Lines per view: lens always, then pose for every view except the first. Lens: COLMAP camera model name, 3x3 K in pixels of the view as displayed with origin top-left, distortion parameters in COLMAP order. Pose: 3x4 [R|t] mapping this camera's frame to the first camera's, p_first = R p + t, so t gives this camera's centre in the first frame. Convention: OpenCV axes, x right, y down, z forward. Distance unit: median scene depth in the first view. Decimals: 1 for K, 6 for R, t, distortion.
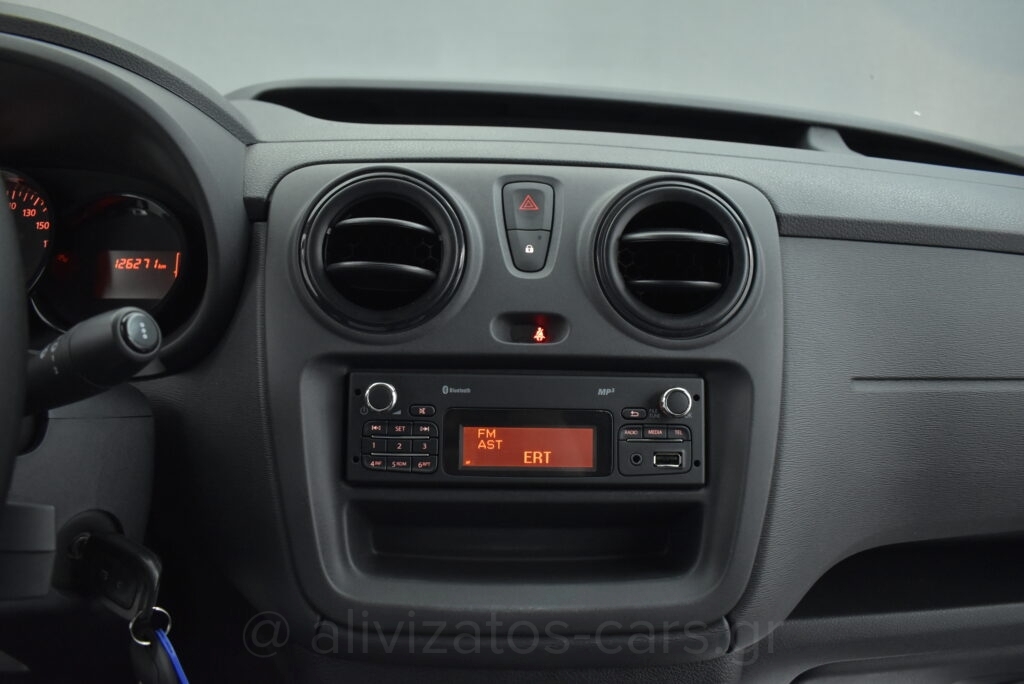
lens RADIAL K [[775.8, 0, 512.0], [0, 775.8, 342.0], [0, 0, 1]] dist [-0.079582, 0.002993]
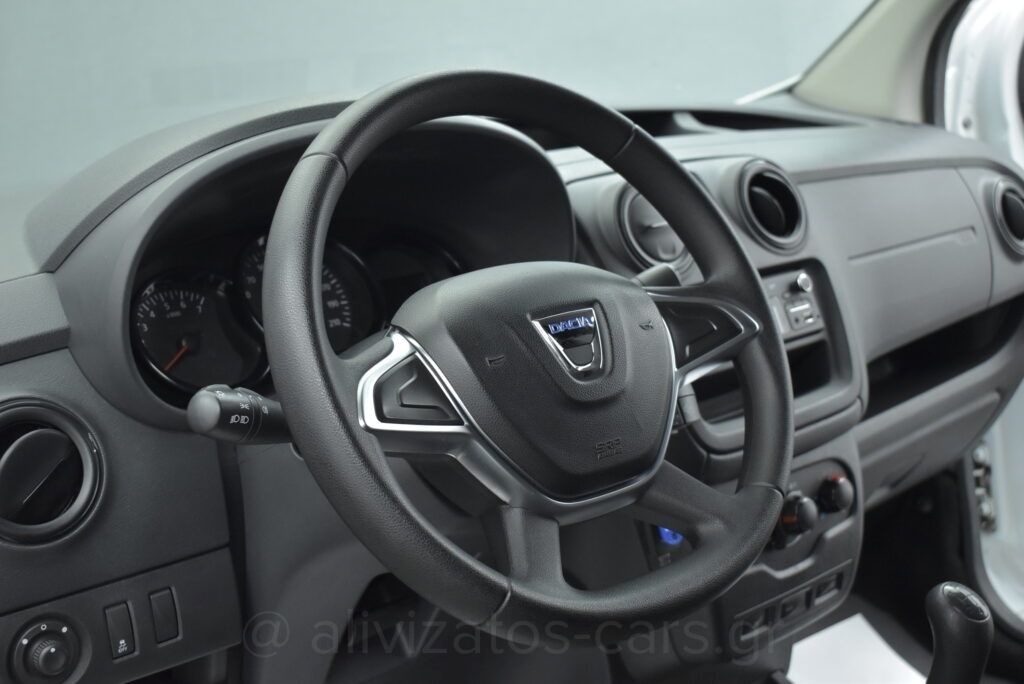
lens RADIAL K [[1360.1, 0, 512.0], [0, 1360.1, 342.0], [0, 0, 1]] dist [-0.016221, -0.030980]
pose [[0.772462, -0.209352, 0.599562, -2.129285], [0.261353, 0.965243, 0.000317, 0.031122], [-0.578790, 0.156452, 0.800328, -1.031342]]
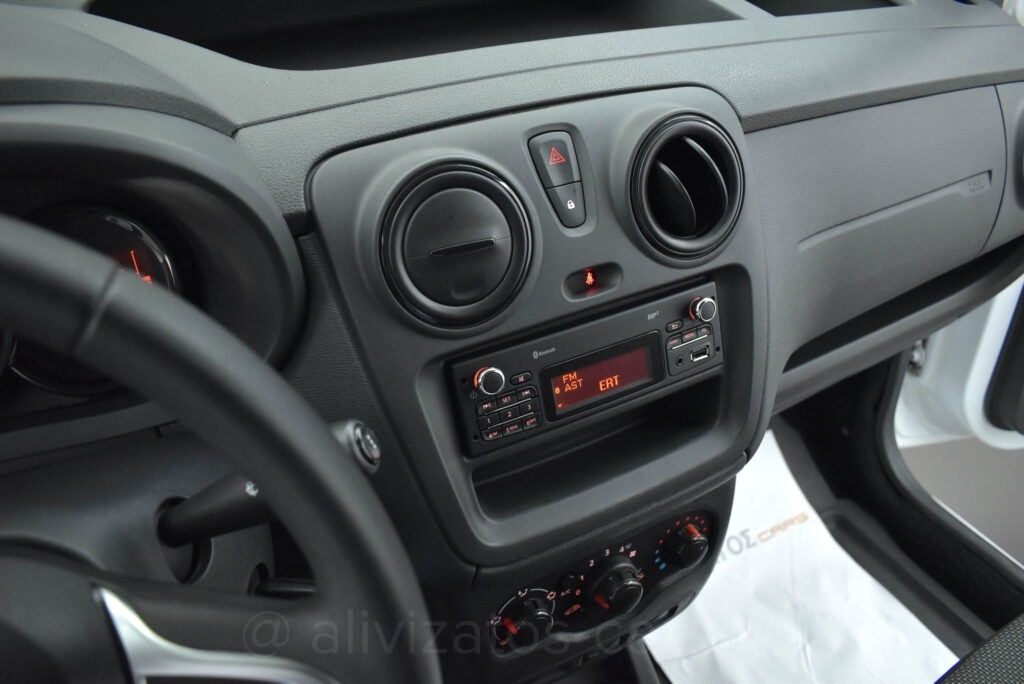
lens RADIAL K [[775.8, 0, 512.0], [0, 775.8, 342.0], [0, 0, 1]] dist [-0.079582, 0.002993]
pose [[0.898968, -0.281684, 0.335427, -0.479879], [0.139035, 0.909693, 0.391316, -0.391550], [-0.415363, -0.305145, 0.856948, 0.066148]]
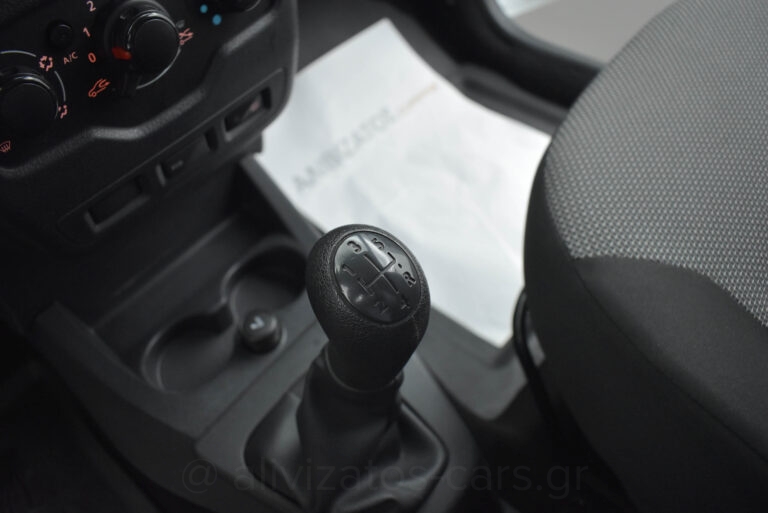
lens RADIAL K [[581.8, 0, 384.0], [0, 581.8, 256.5], [0, 0, 1]] dist [-0.079582, 0.002993]
pose [[0.677910, -0.621950, 0.391938, -0.235074], [0.266188, 0.704636, 0.657748, 0.350900], [-0.685260, -0.341565, 0.643235, 0.242080]]
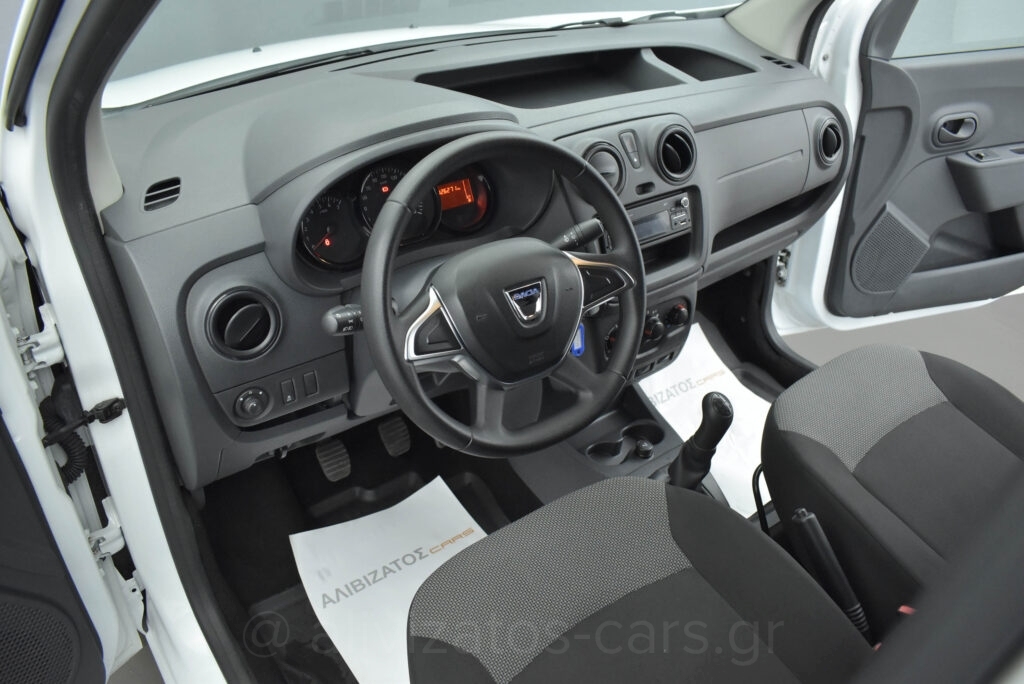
lens RADIAL K [[801.2, 0, 512.0], [0, 801.2, 342.0], [0, 0, 1]] dist [-0.082675, 0.002306]
pose [[0.829037, -0.313164, 0.463277, -1.954954], [0.135368, 0.916225, 0.377104, -0.686908], [-0.542562, -0.249920, 0.801977, -1.269138]]
